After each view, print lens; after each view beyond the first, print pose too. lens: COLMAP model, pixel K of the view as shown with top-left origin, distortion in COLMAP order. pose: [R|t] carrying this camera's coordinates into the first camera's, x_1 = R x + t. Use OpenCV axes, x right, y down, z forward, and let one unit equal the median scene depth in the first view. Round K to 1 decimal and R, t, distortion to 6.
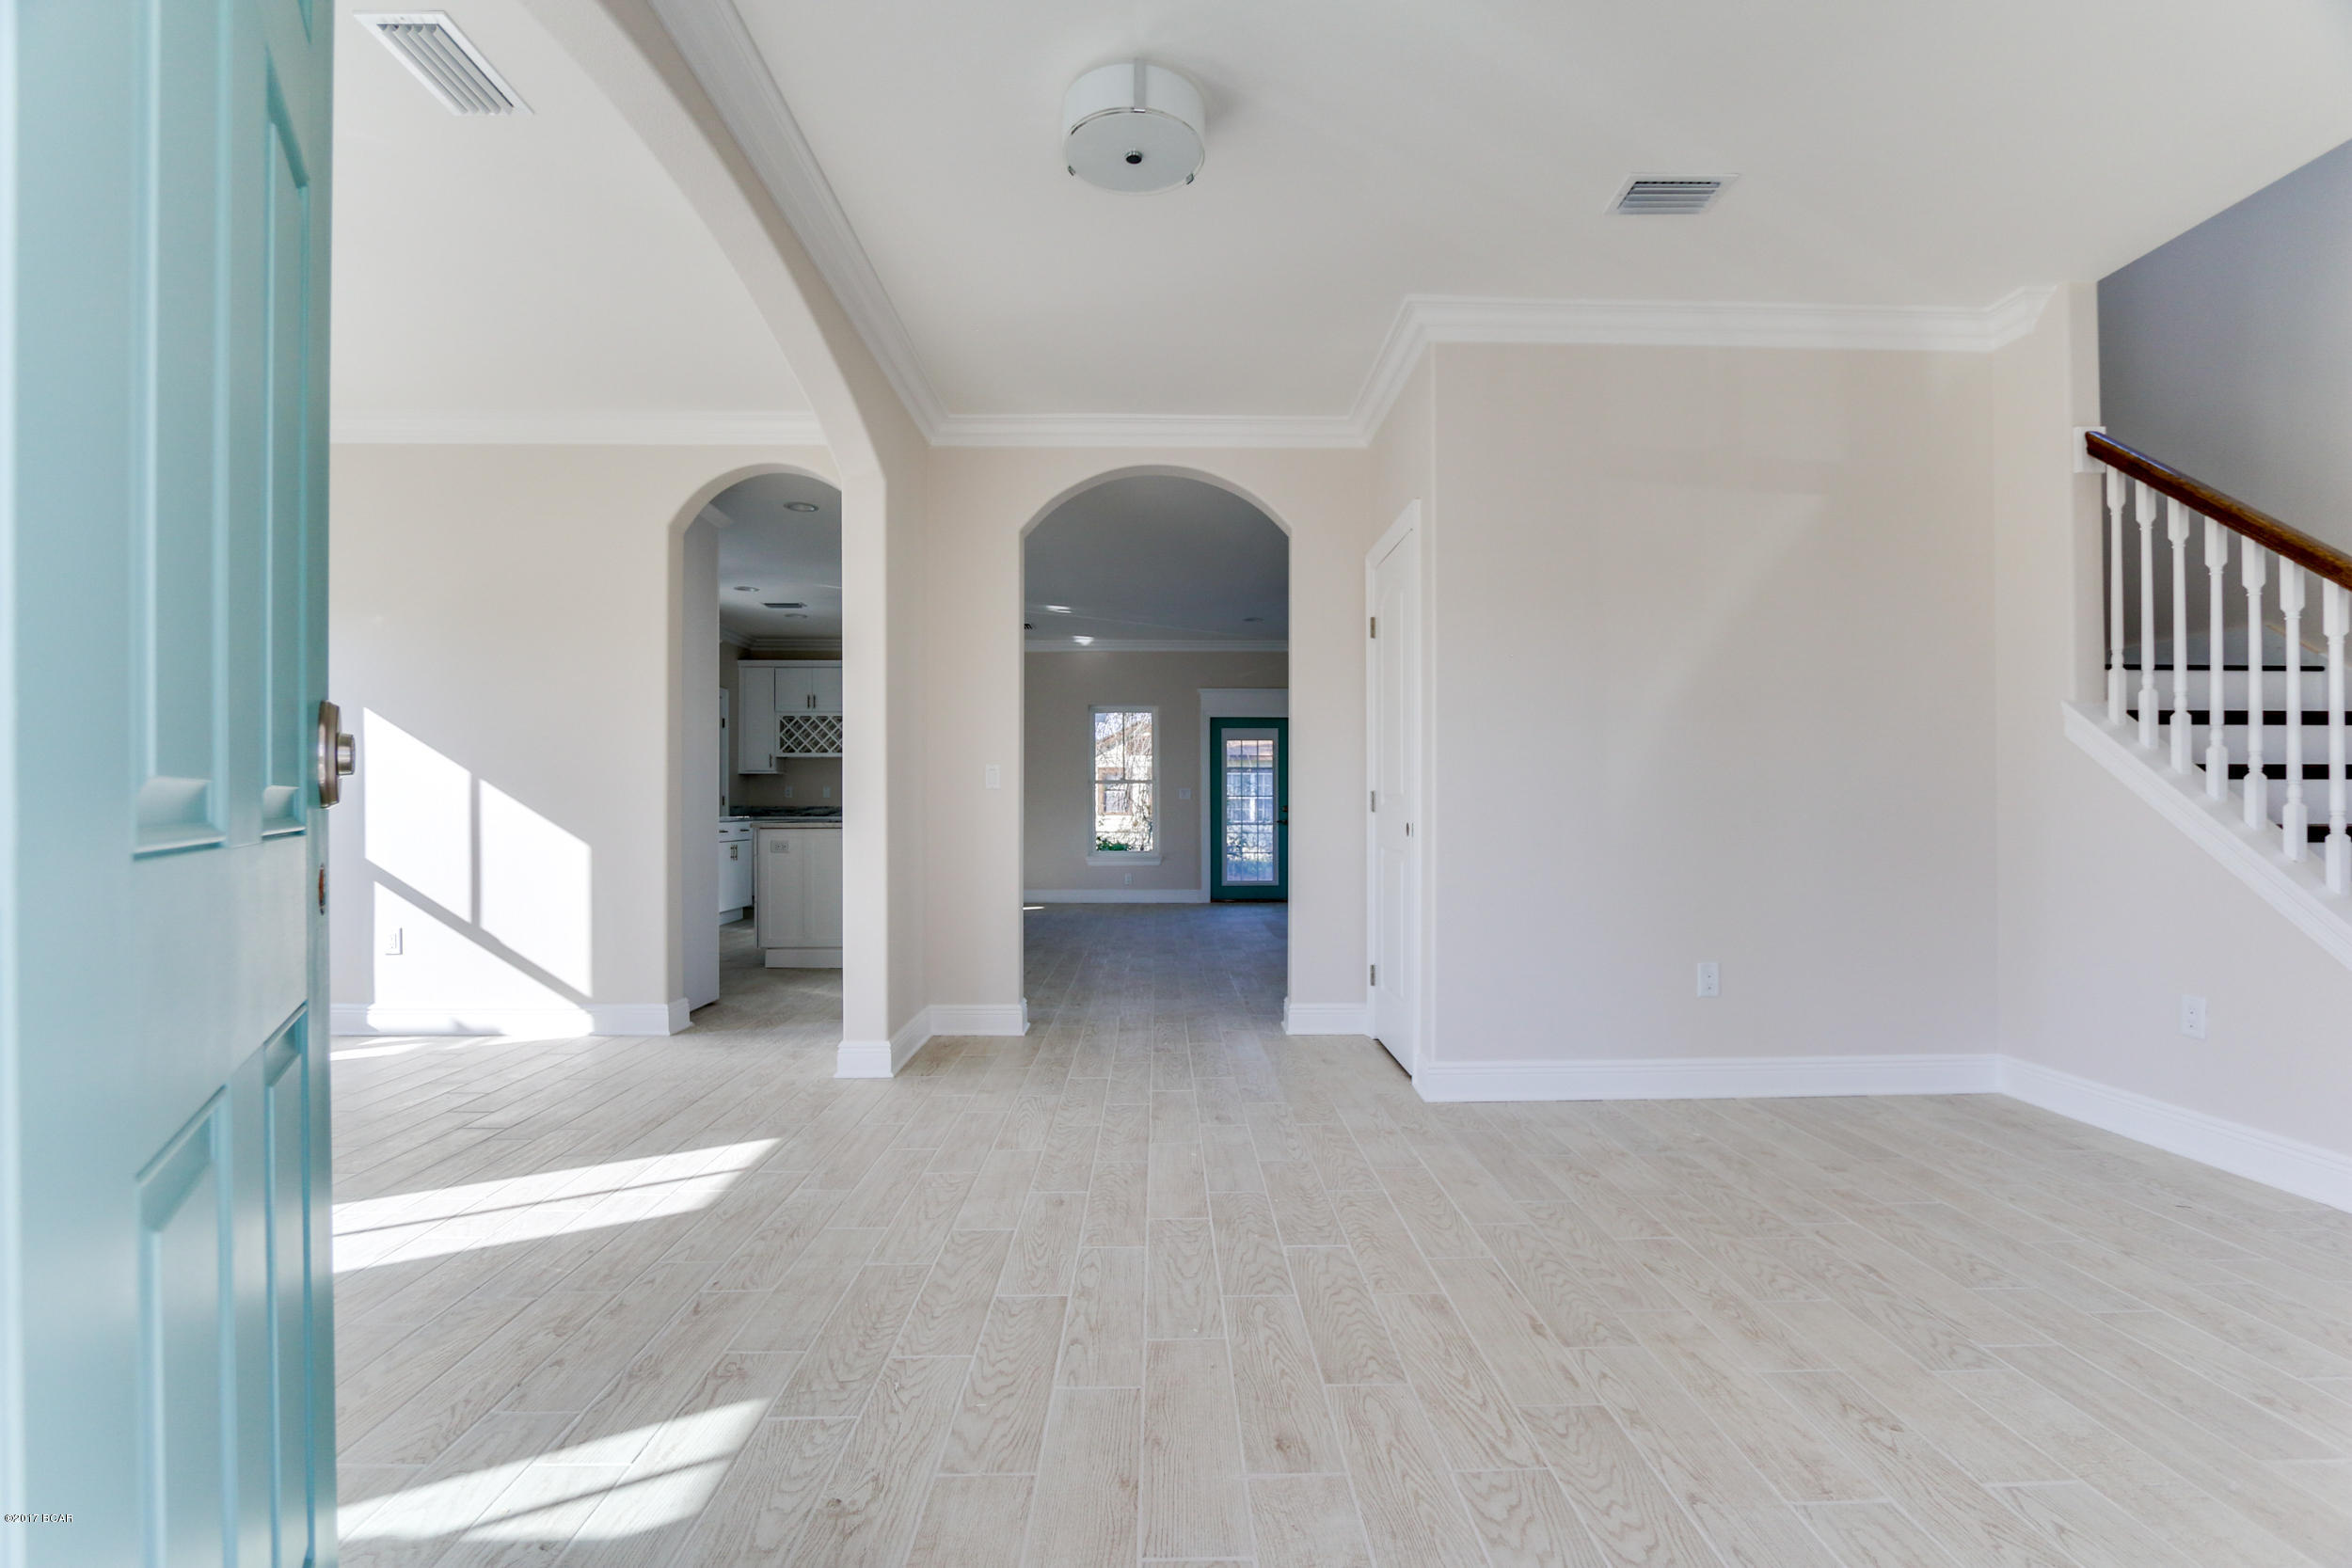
lens RADIAL K [[1087.3, 0, 1175.3], [0, 1087.3, 804.0], [0, 0, 1]] dist [-0.014279, 0.000090]
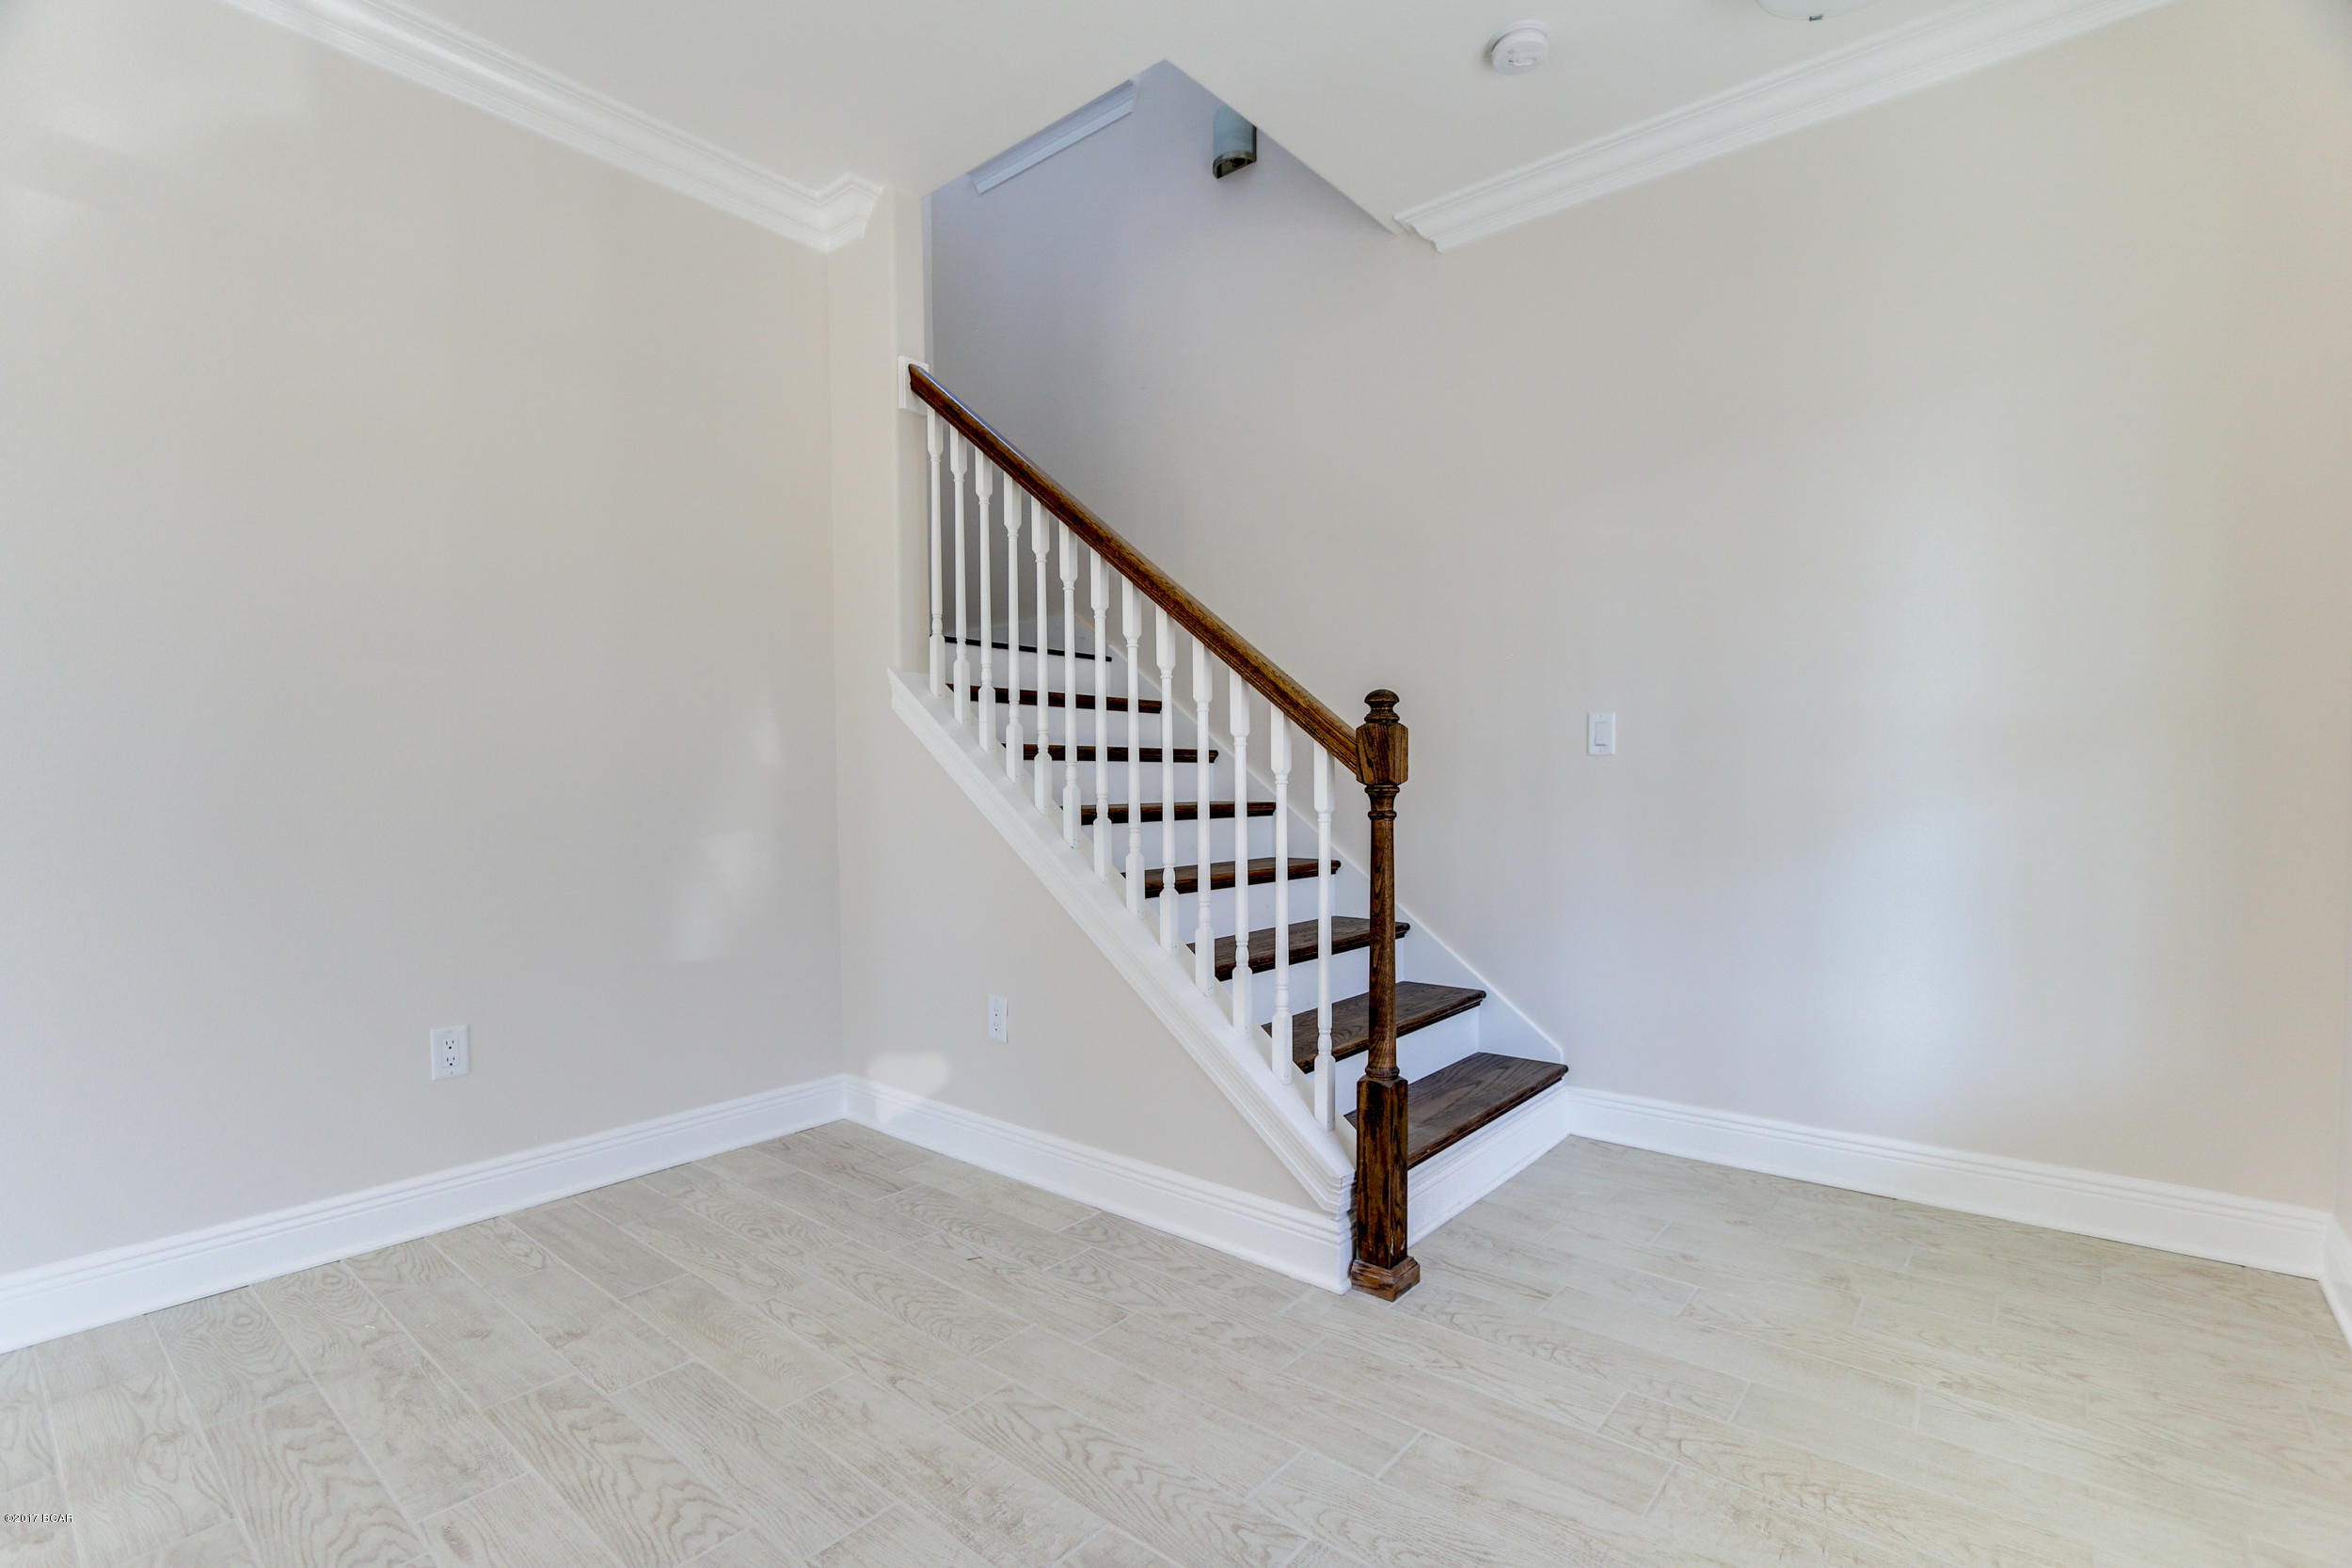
lens RADIAL K [[1087.3, 0, 1176.5], [0, 1087.3, 780.0], [0, 0, 1]] dist [-0.014279, 0.000090]
pose [[0.663007, -0.005231, 0.748595, 0.339014], [0.002950, 0.999986, 0.004374, -0.009157], [-0.748607, -0.000692, 0.663014, 0.256549]]
